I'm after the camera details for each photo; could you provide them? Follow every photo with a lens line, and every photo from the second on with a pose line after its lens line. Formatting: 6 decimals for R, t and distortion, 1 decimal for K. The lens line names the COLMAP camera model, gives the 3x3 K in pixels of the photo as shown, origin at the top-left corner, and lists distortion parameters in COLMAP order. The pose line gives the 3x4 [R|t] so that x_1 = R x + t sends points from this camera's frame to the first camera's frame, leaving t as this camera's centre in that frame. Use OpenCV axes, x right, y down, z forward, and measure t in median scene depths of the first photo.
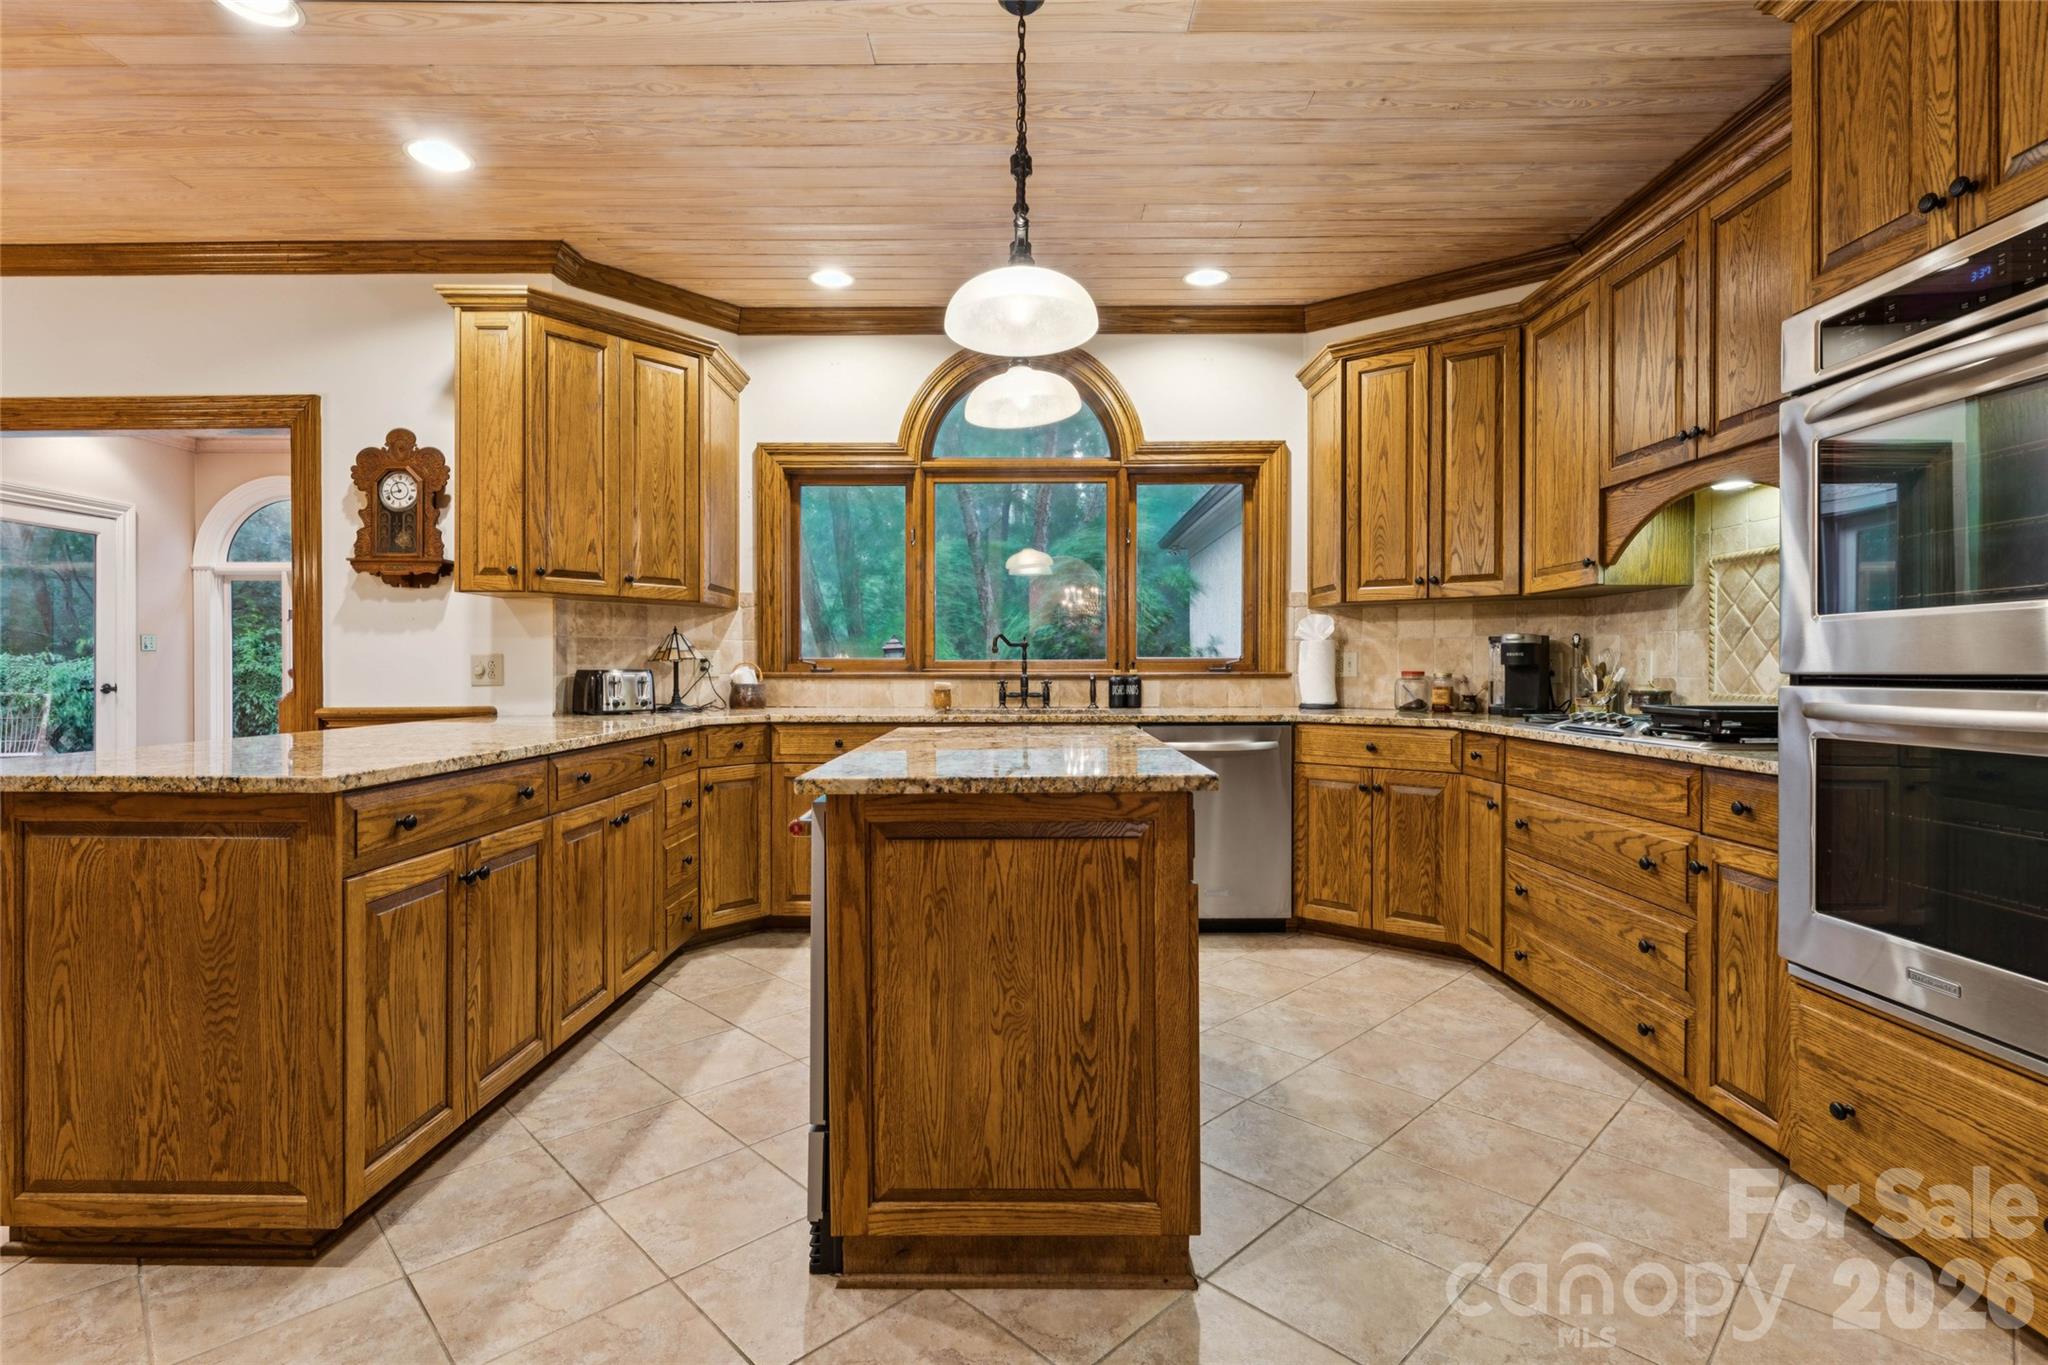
lens RADIAL K [[958.3, 0, 1028.3], [0, 958.3, 677.6], [0, 0, 1]] dist [-0.006413, 0.000650]
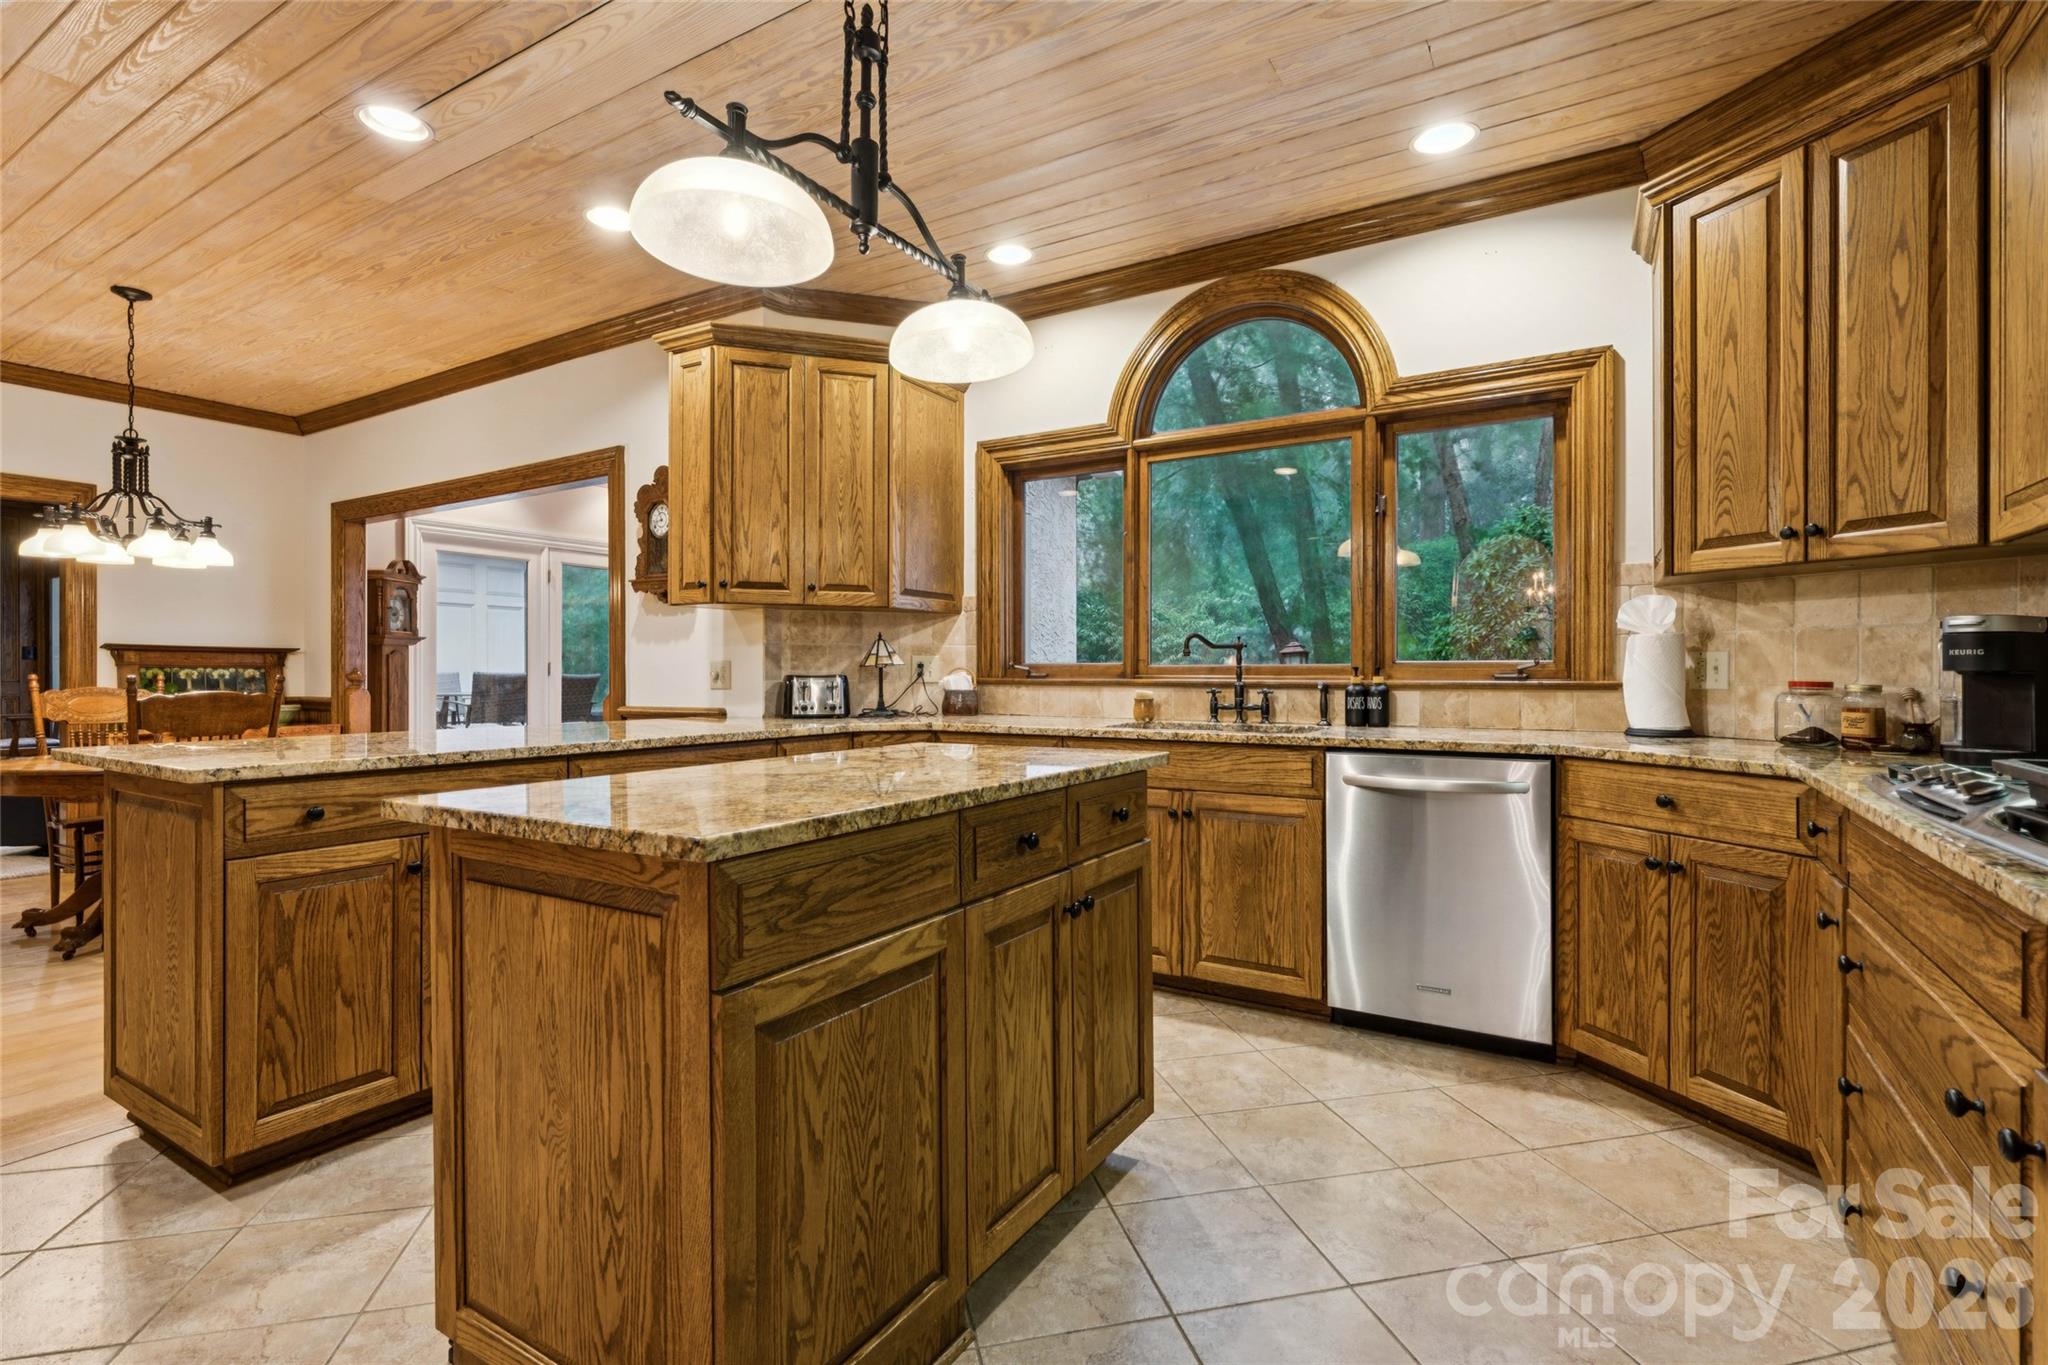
lens RADIAL K [[958.3, 0, 1025.7], [0, 958.3, 674.5], [0, 0, 1]] dist [-0.006413, 0.000650]
pose [[0.857278, 0.002160, -0.514849, 0.314165], [-0.006553, 0.999956, -0.006717, -0.003836], [0.514811, 0.009132, 0.857255, 0.236152]]
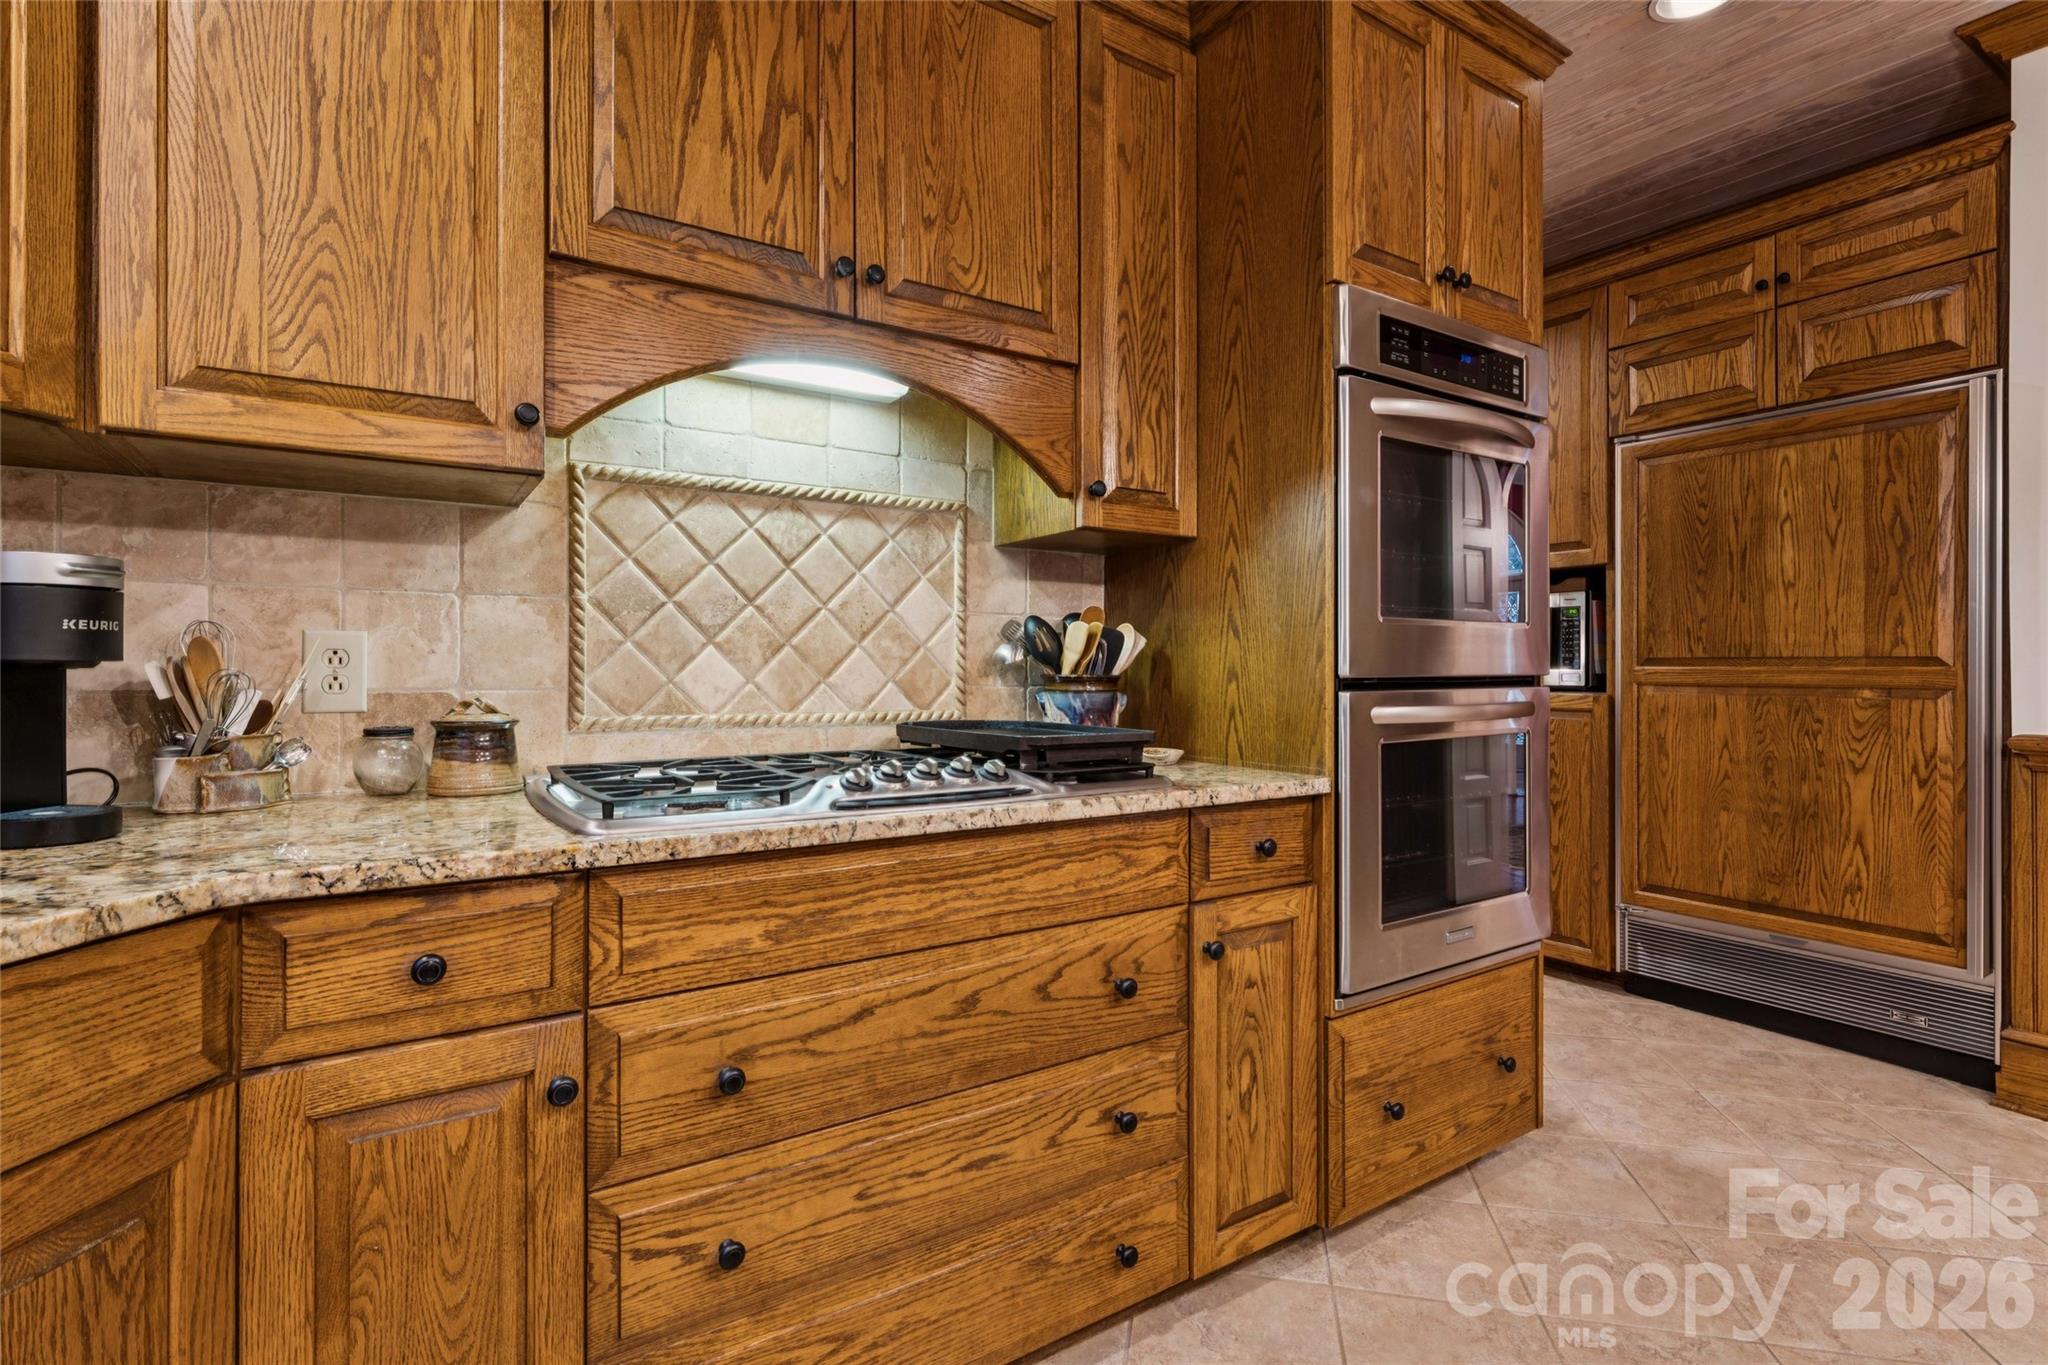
lens RADIAL K [[958.3, 0, 1022.9], [0, 958.3, 665.4], [0, 0, 1]] dist [-0.006413, 0.000650]
pose [[-0.549103, 0.002223, 0.835751, 0.103721], [0.006598, 0.999977, 0.001676, -0.009694], [-0.835728, 0.006435, -0.549105, 0.879346]]
